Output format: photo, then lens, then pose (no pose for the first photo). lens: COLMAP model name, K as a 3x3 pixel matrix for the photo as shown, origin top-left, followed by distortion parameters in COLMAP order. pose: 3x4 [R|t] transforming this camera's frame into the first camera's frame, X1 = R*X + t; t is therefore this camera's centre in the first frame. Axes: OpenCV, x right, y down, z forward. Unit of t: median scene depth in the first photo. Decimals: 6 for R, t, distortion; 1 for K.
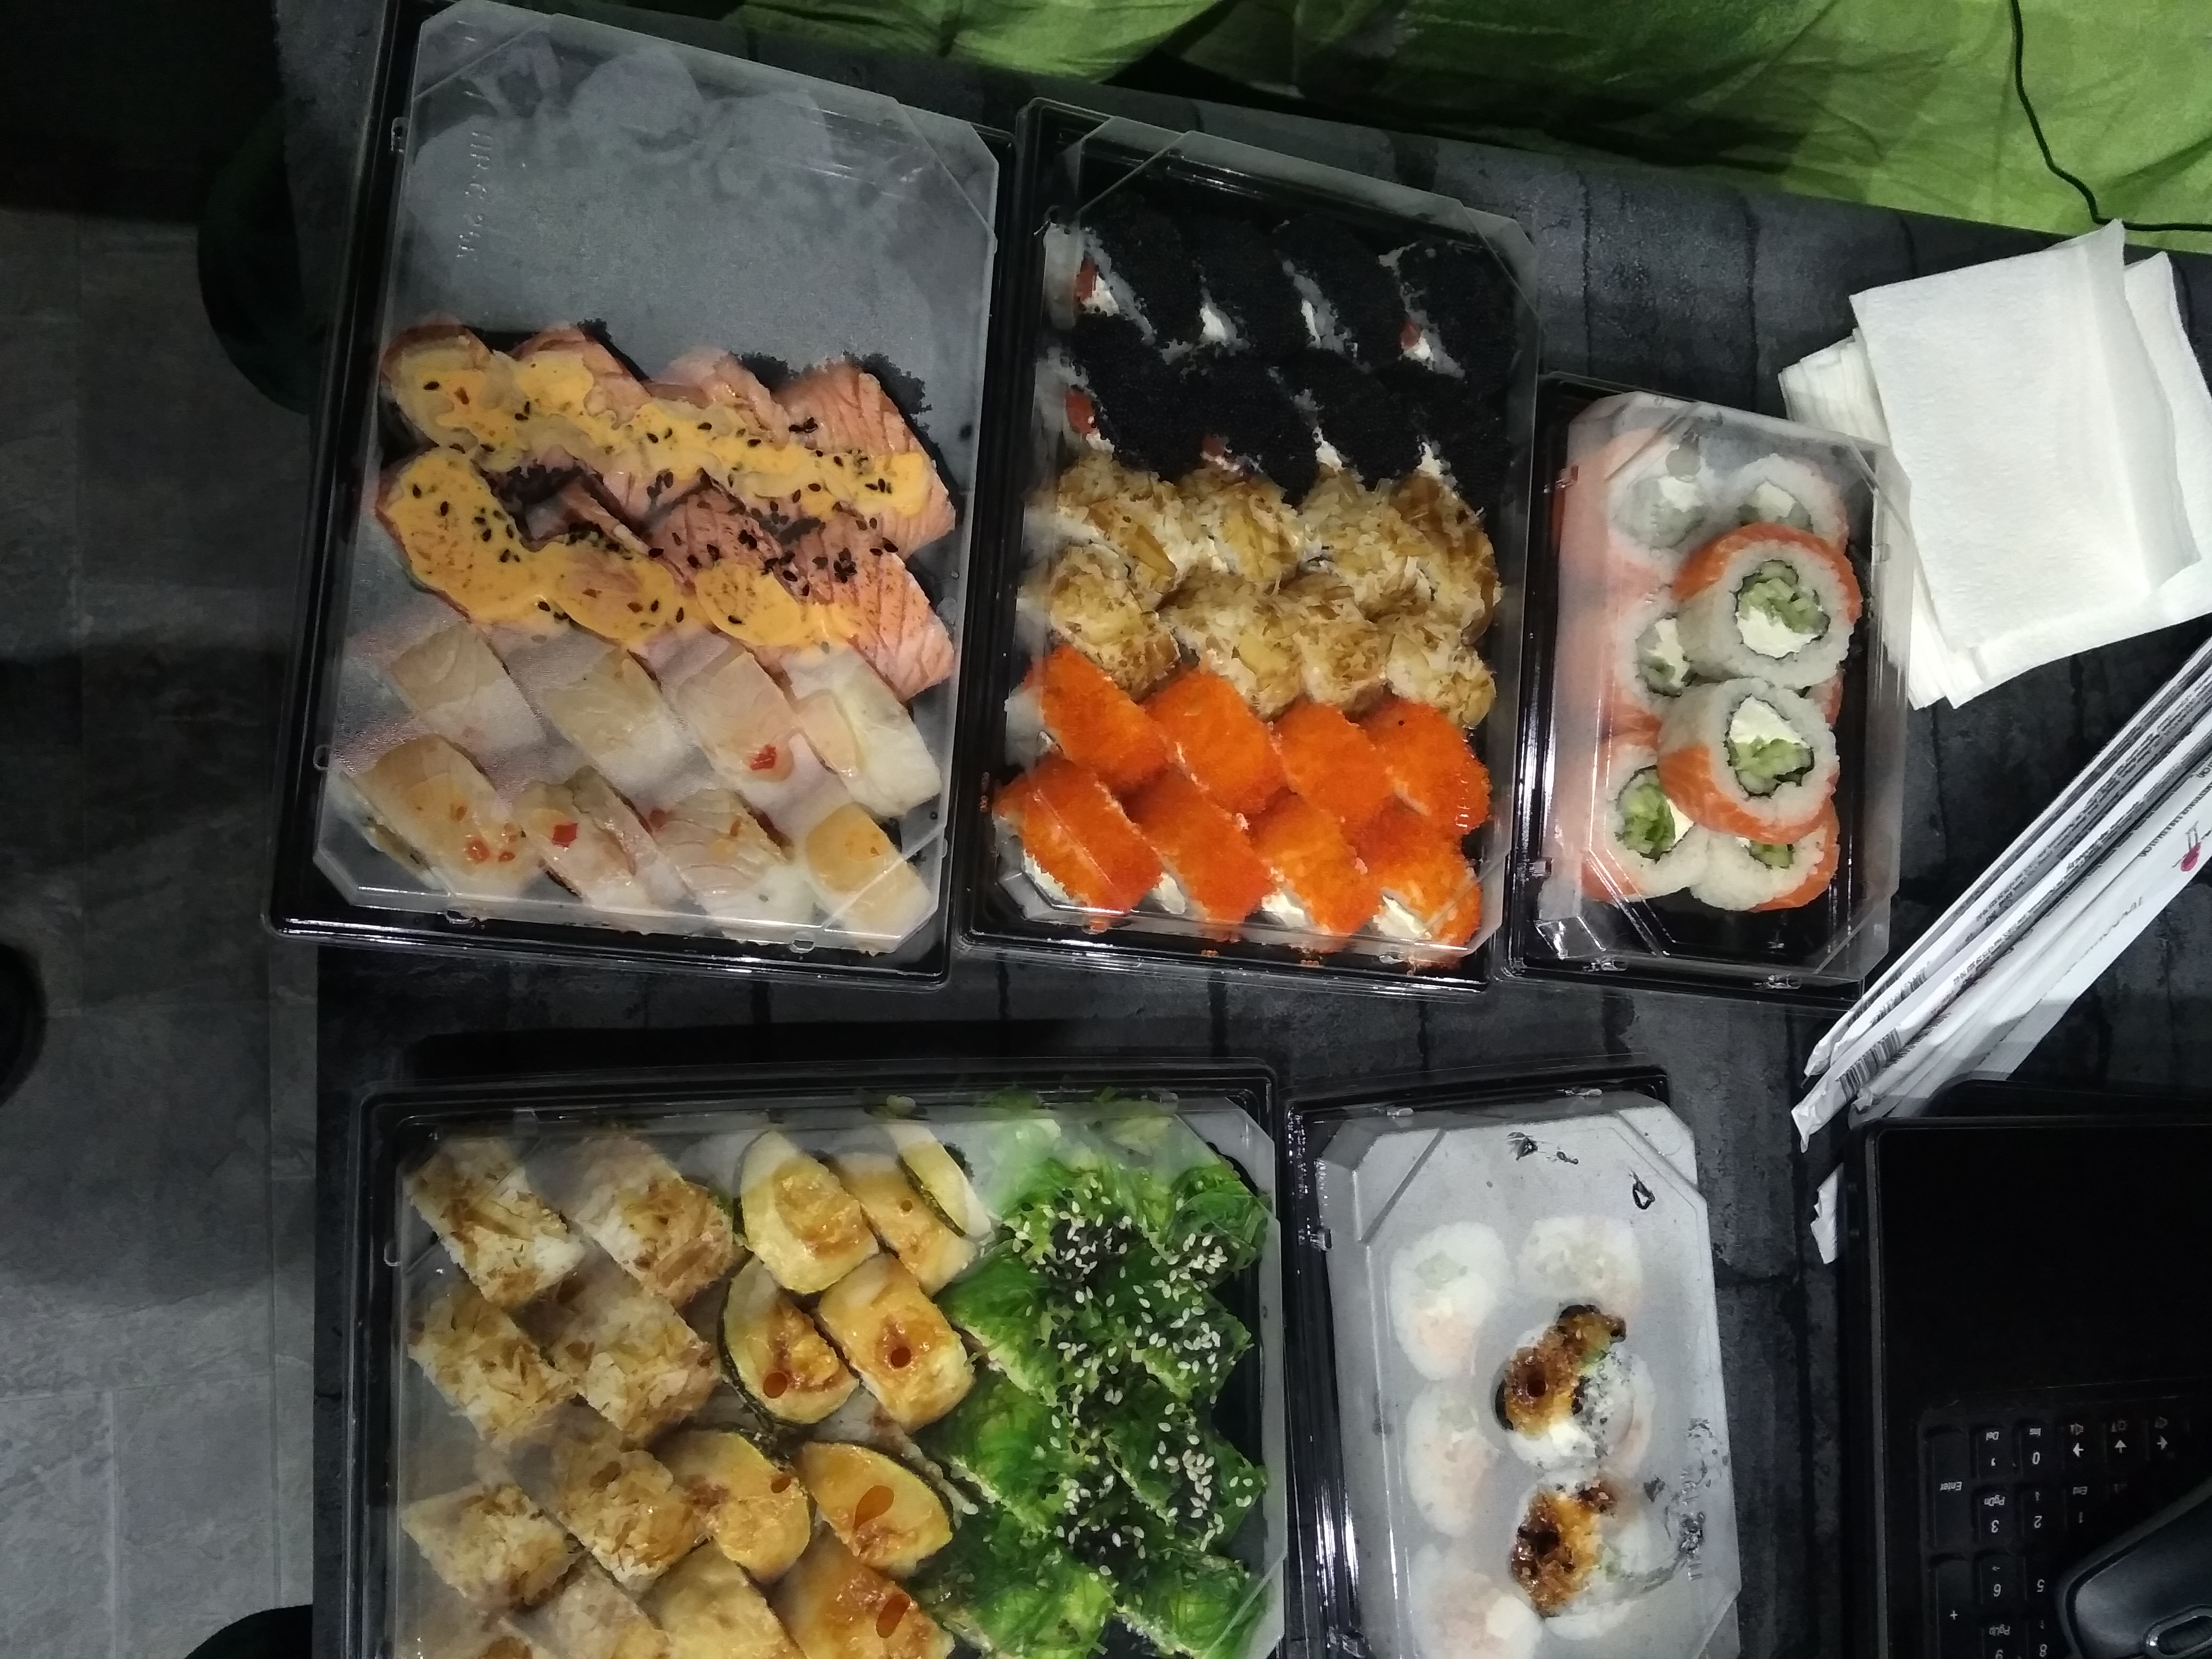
lens RADIAL K [[1863.4, 0, 1106.0], [0, 1863.4, 829.5], [0, 0, 1]] dist [0.092715, -0.195585]
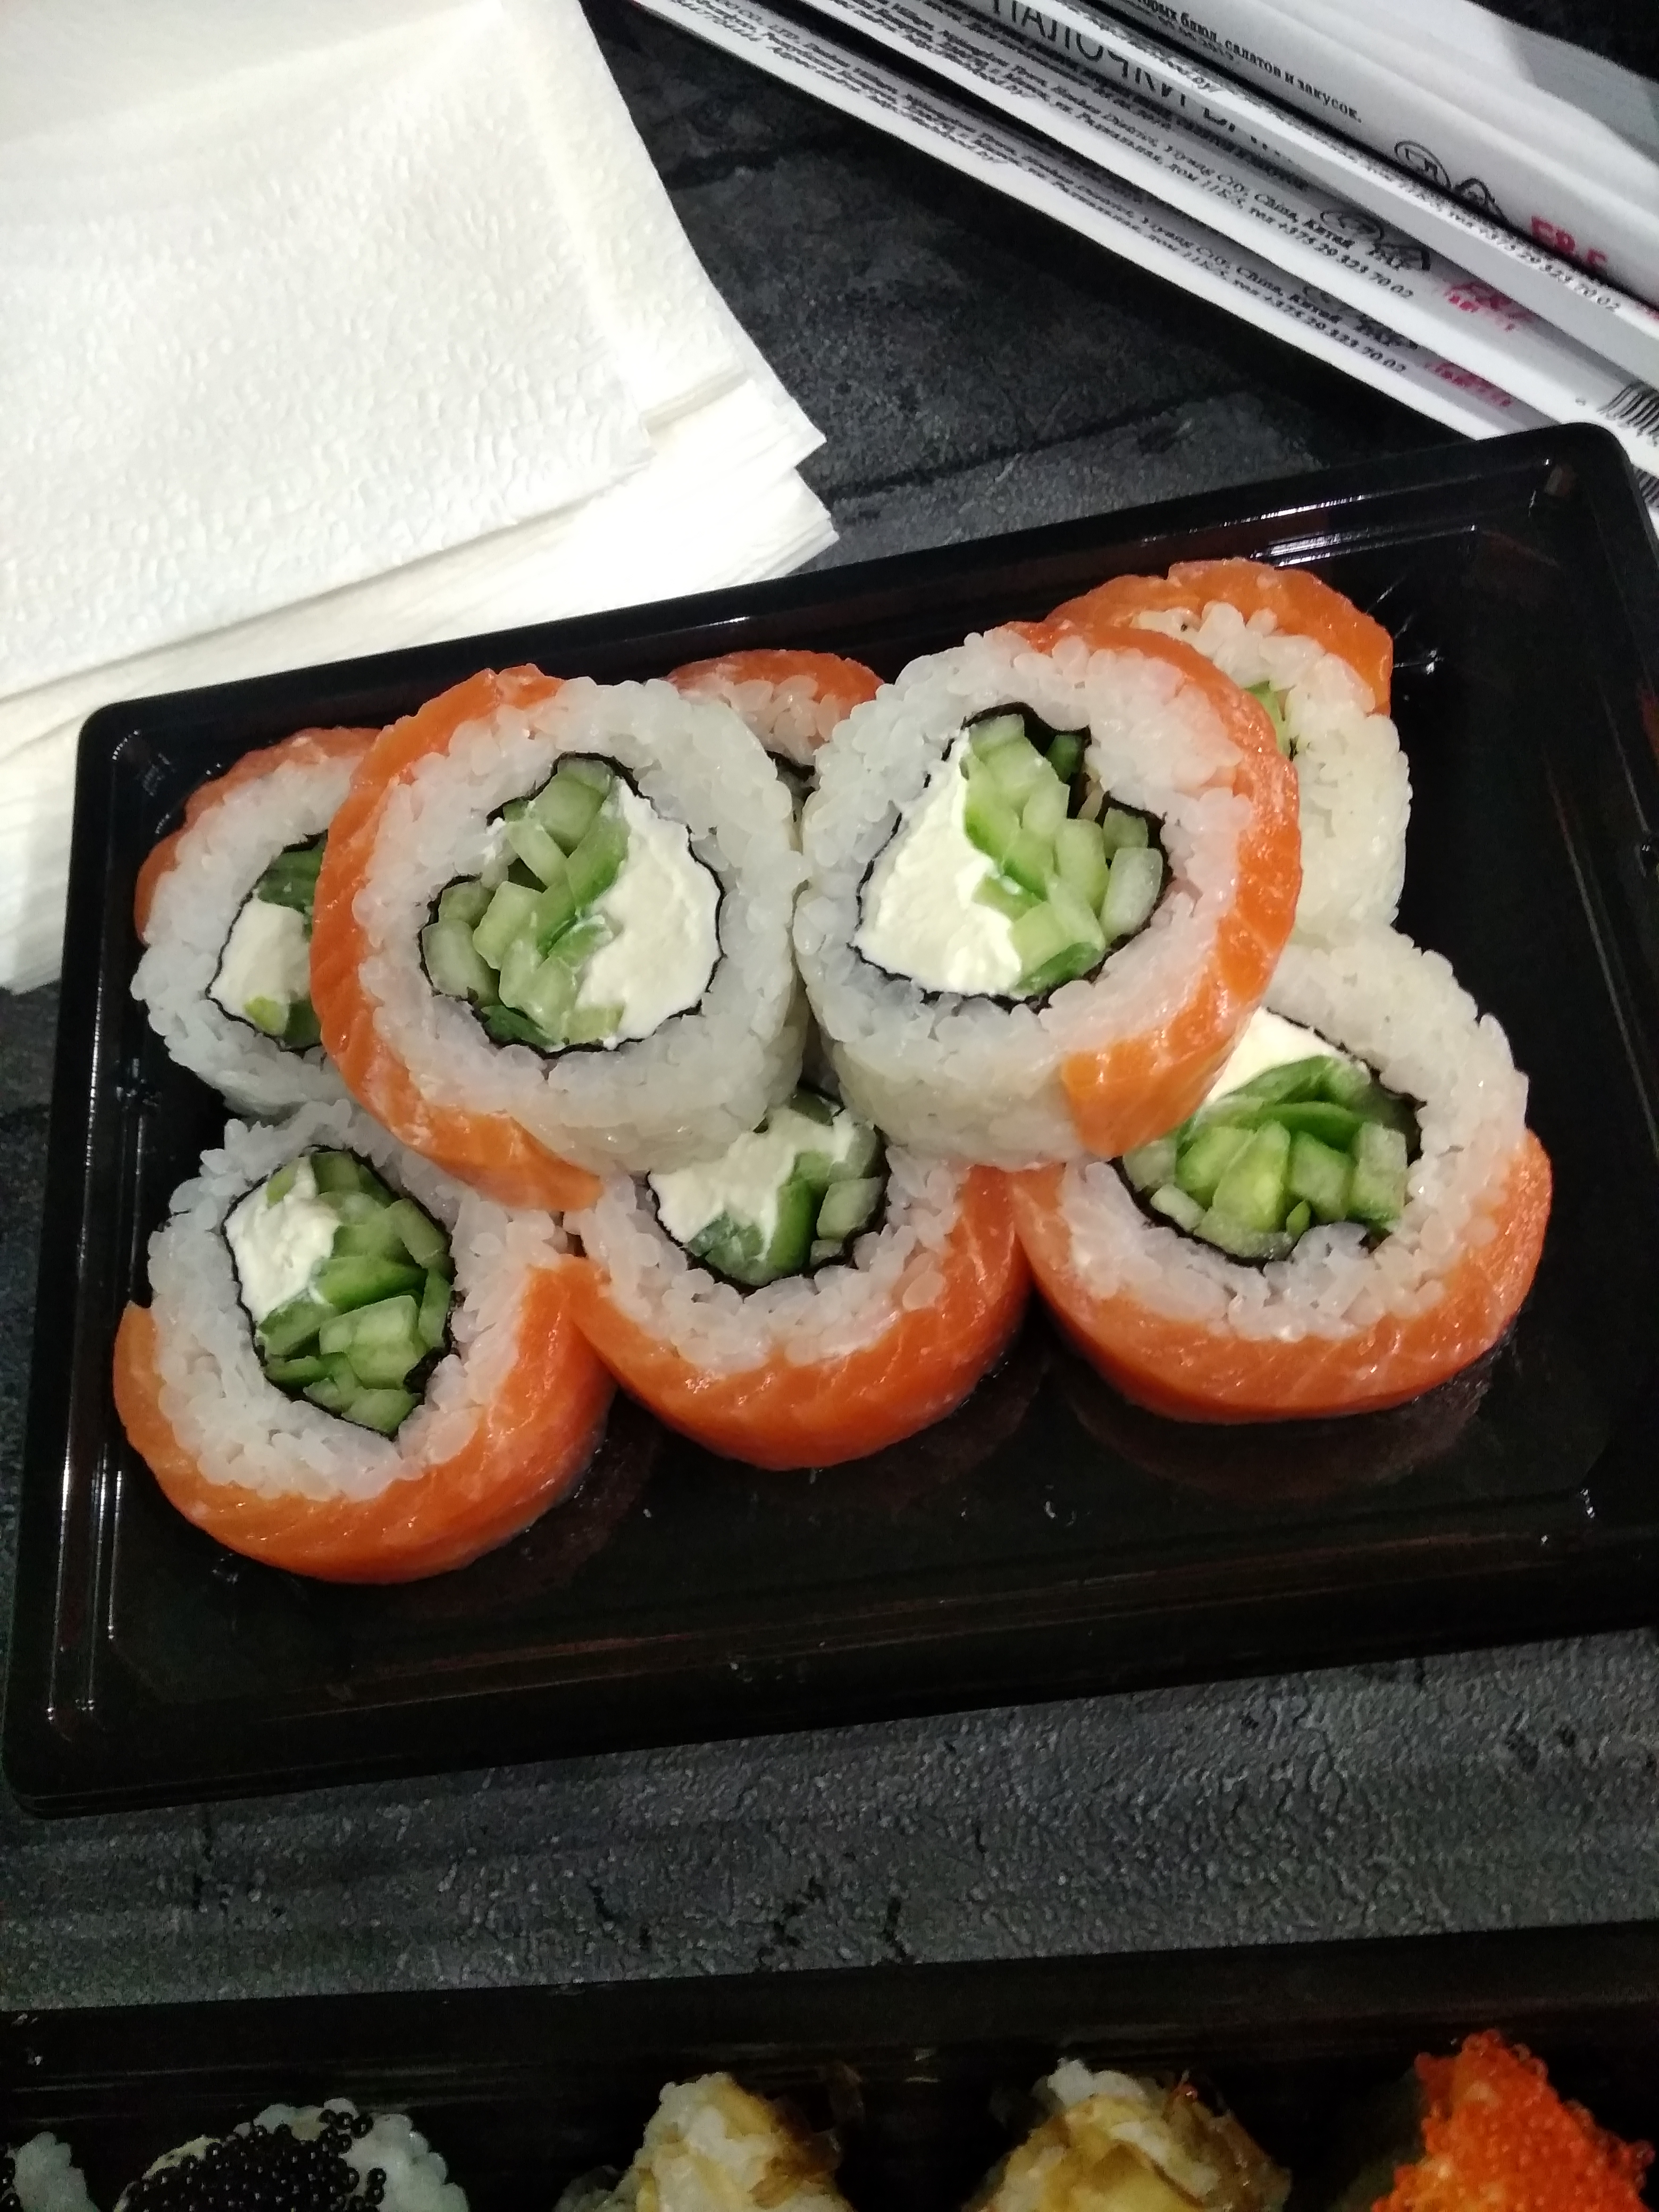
lens RADIAL K [[1863.4, 0, 839.4], [0, 1863.4, 1109.2], [0, 0, 1]] dist [0.092715, -0.195585]
pose [[-0.222237, -0.972774, 0.065732, 0.292677], [0.974949, -0.222359, 0.005540, -0.080484], [0.009227, 0.065316, 0.997822, 0.679790]]
